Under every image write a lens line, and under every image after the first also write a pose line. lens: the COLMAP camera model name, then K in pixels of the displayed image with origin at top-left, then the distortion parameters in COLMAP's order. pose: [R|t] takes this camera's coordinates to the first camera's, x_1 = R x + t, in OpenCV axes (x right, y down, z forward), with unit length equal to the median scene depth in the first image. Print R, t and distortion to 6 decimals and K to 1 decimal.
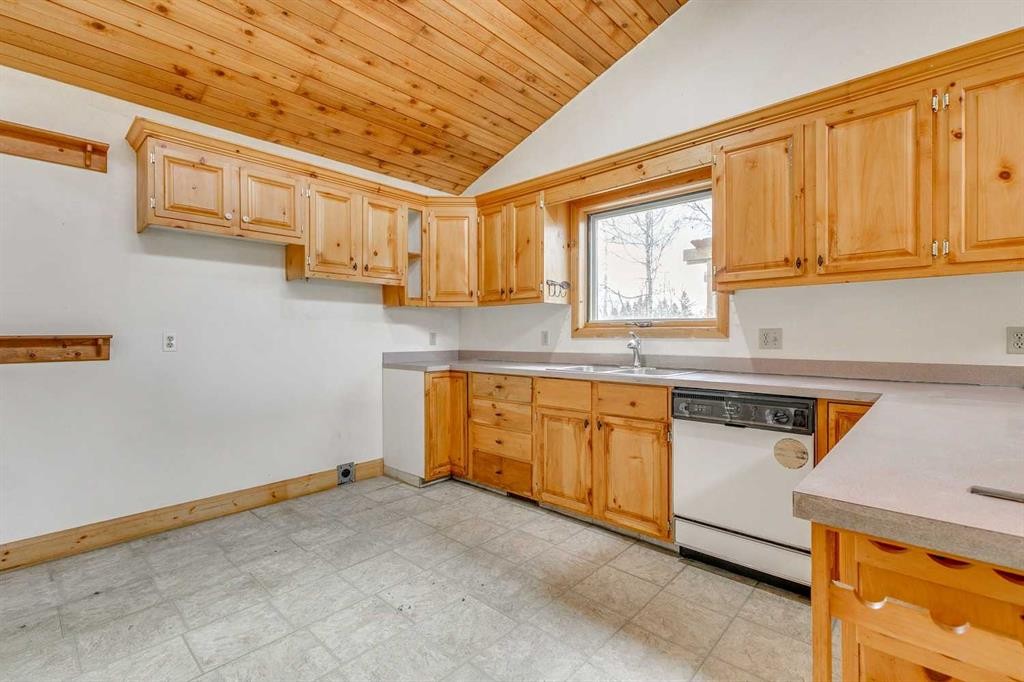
lens RADIAL K [[457.9, 0, 514.3], [0, 457.9, 336.9], [0, 0, 1]] dist [-0.000355, -0.000064]
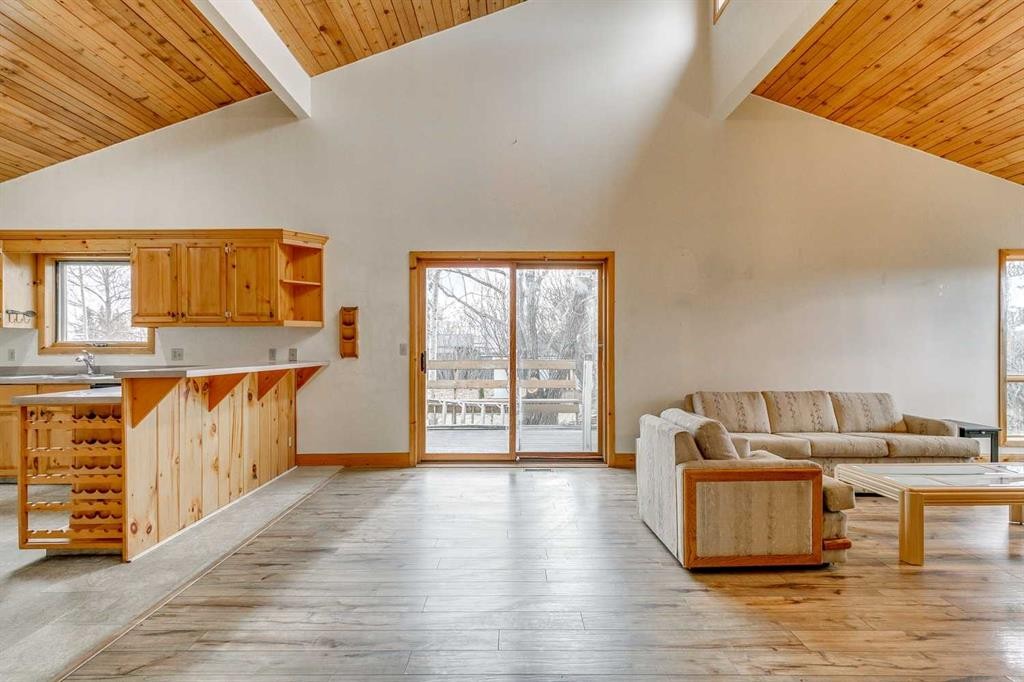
lens RADIAL K [[482.9, 0, 511.7], [0, 482.9, 348.9], [0, 0, 1]] dist [0.001078, 0.000418]
pose [[0.730881, 0.002749, 0.682500, 0.197666], [0.003003, 0.999969, -0.007243, -0.000012], [-0.682499, 0.007343, 0.730850, -1.046222]]
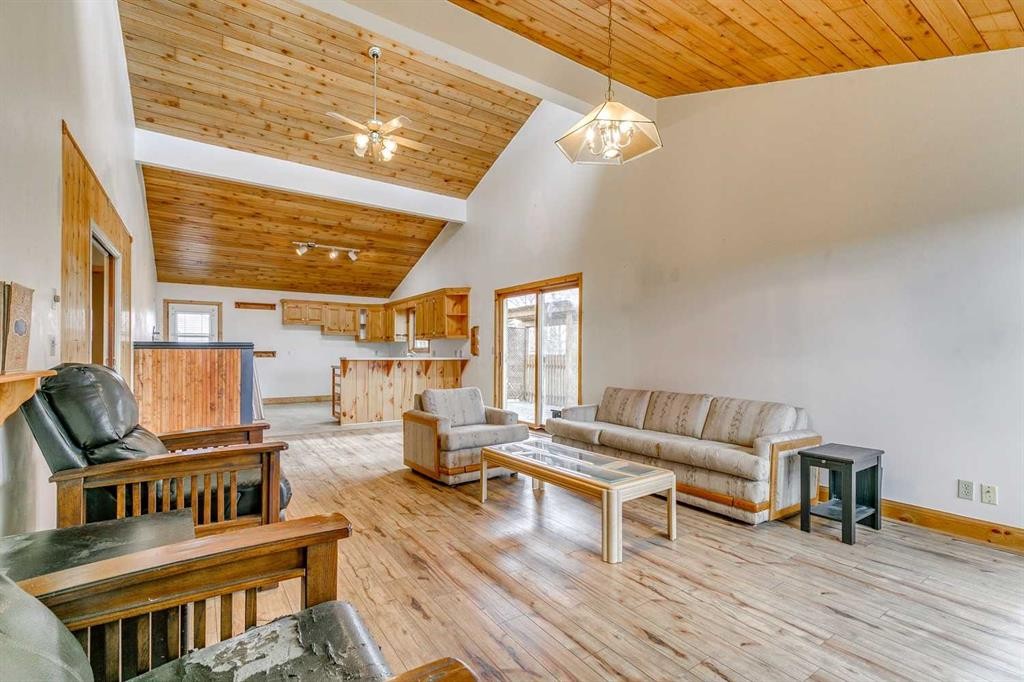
lens RADIAL K [[466.3, 0, 511.8], [0, 466.3, 351.5], [0, 0, 1]] dist [0.000448, 0.000039]
pose [[0.973281, 0.006480, -0.229526, 1.694955], [-0.008979, 0.999911, -0.009846, 0.017184], [0.229442, 0.011644, 0.973253, -2.050741]]
